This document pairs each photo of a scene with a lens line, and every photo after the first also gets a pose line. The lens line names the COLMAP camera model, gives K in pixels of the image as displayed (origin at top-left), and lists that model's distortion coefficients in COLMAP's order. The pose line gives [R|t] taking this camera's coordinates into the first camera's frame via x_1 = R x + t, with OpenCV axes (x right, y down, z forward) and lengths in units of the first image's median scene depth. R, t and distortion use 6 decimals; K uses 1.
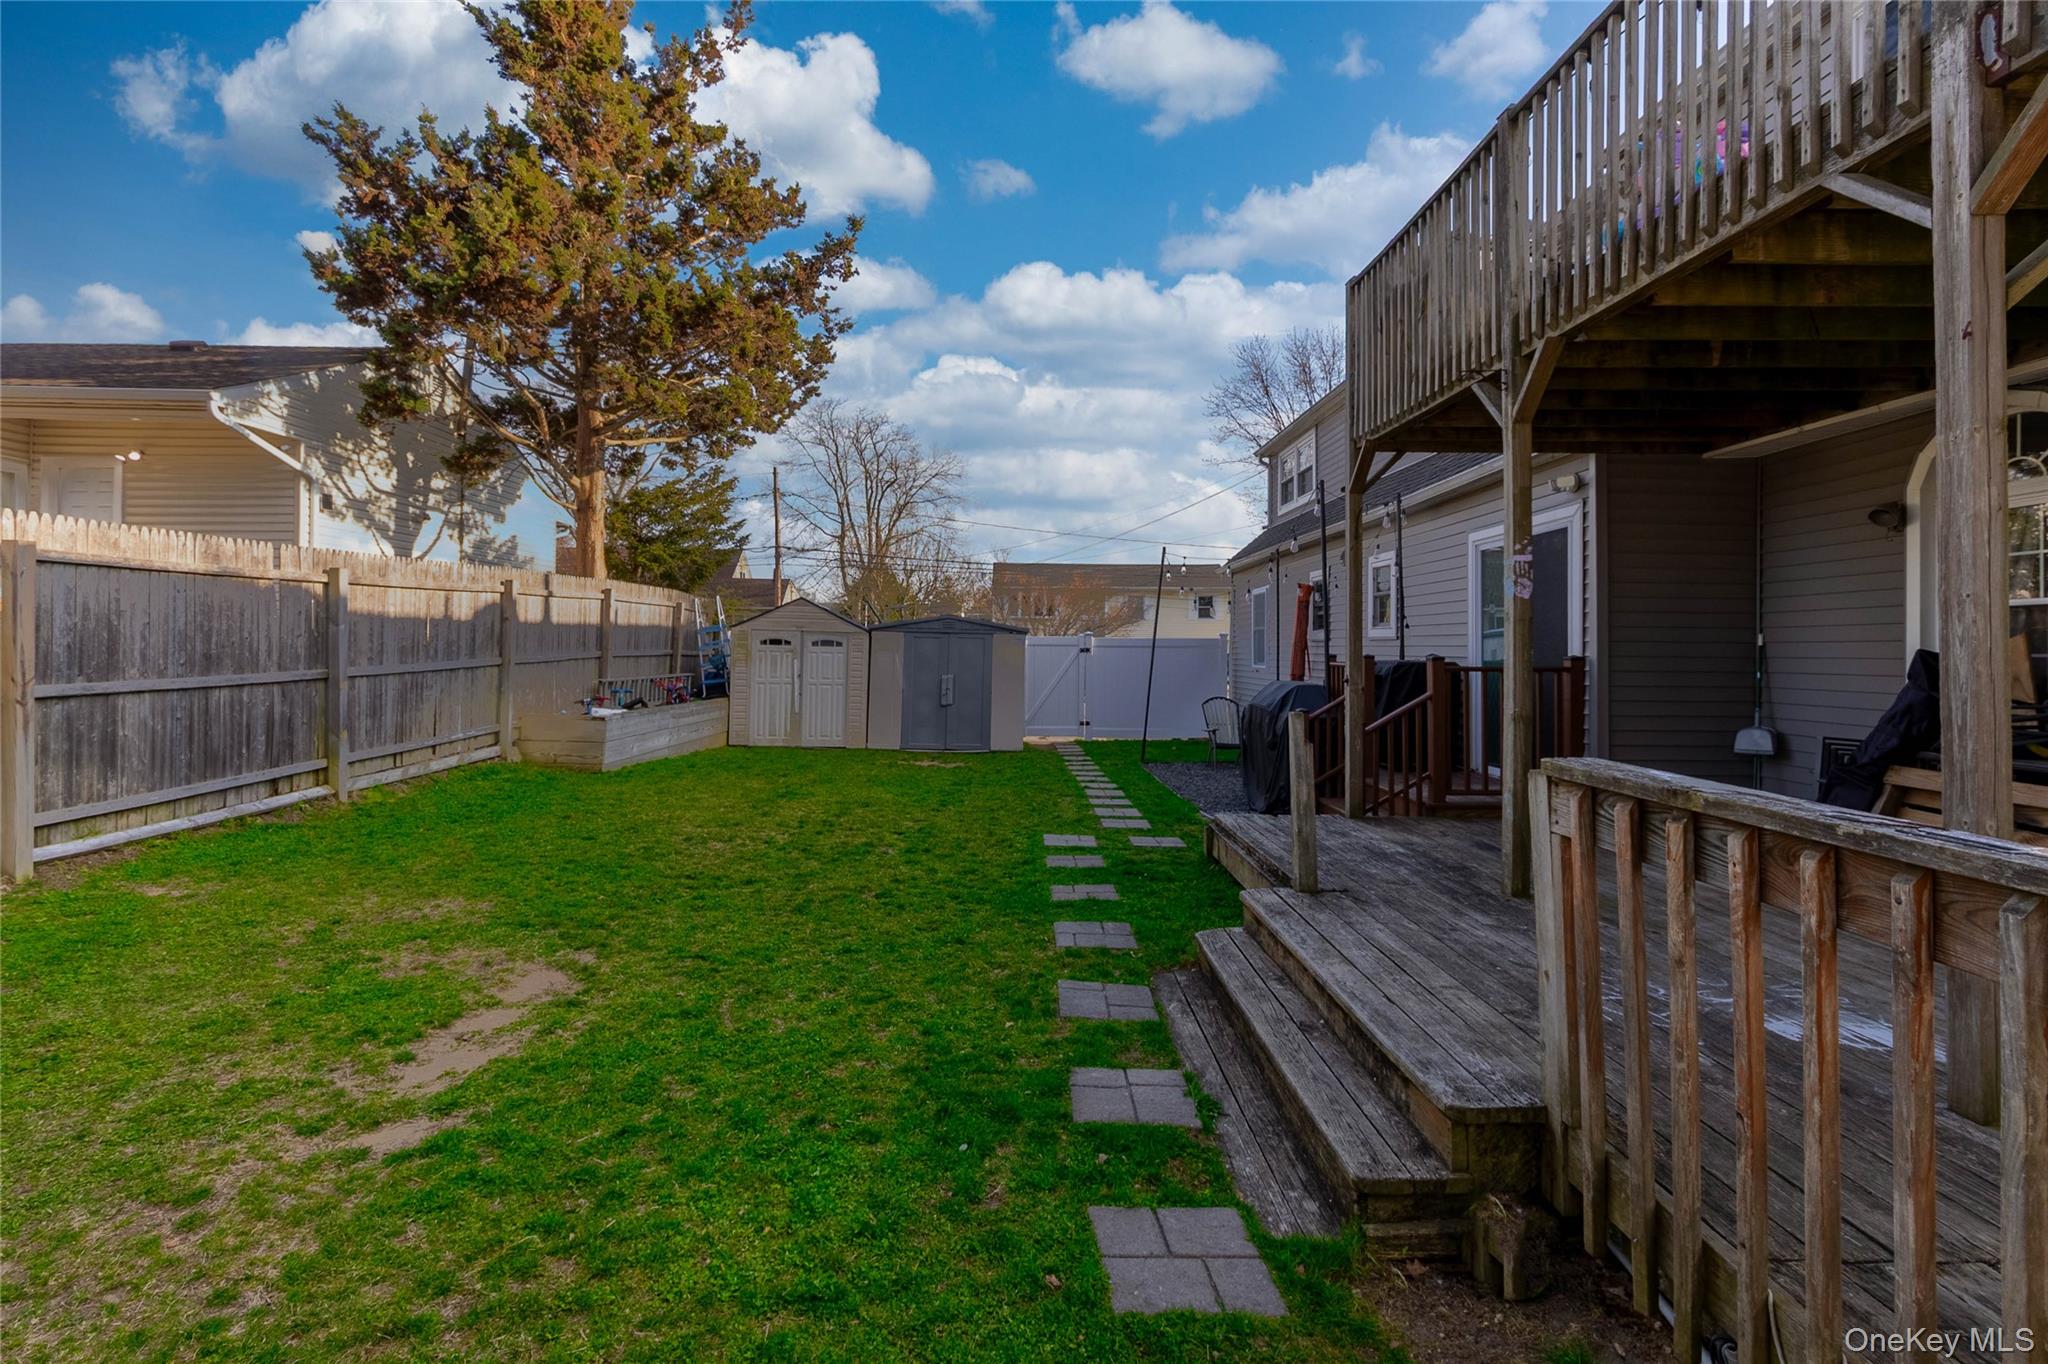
lens RADIAL K [[958.7, 0, 1017.4], [0, 958.7, 691.1], [0, 0, 1]] dist [0.004219, -0.002089]
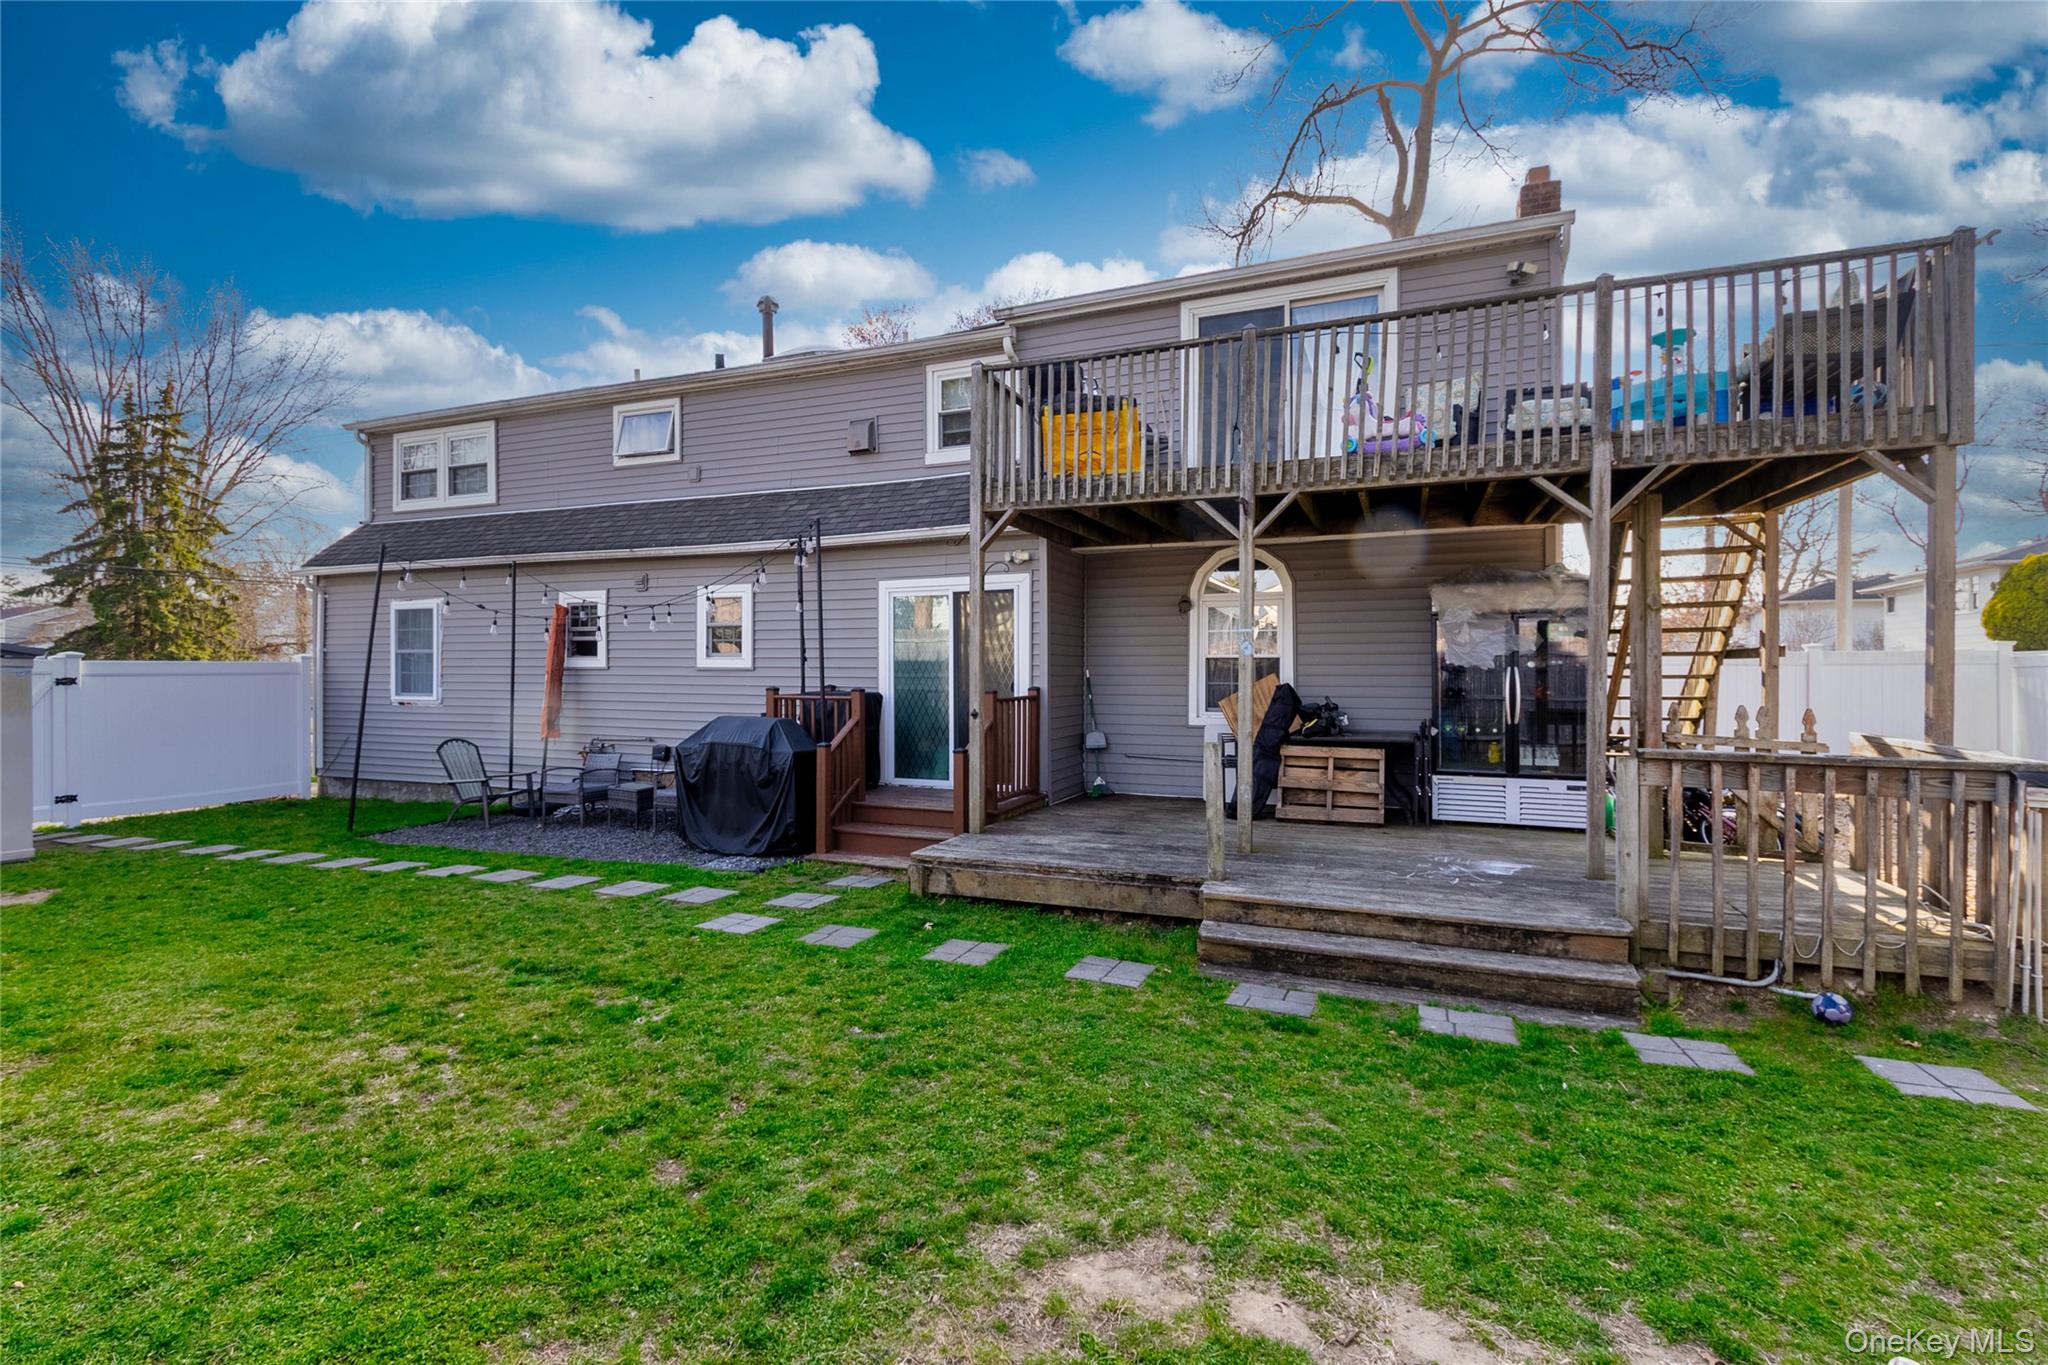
lens RADIAL K [[958.7, 0, 1017.7], [0, 958.7, 692.4], [0, 0, 1]] dist [0.004219, -0.002089]
pose [[0.386716, -0.027528, 0.921788, -1.120777], [0.041061, 0.999077, 0.012610, -0.078473], [-0.921284, 0.032973, 0.387489, 0.848650]]
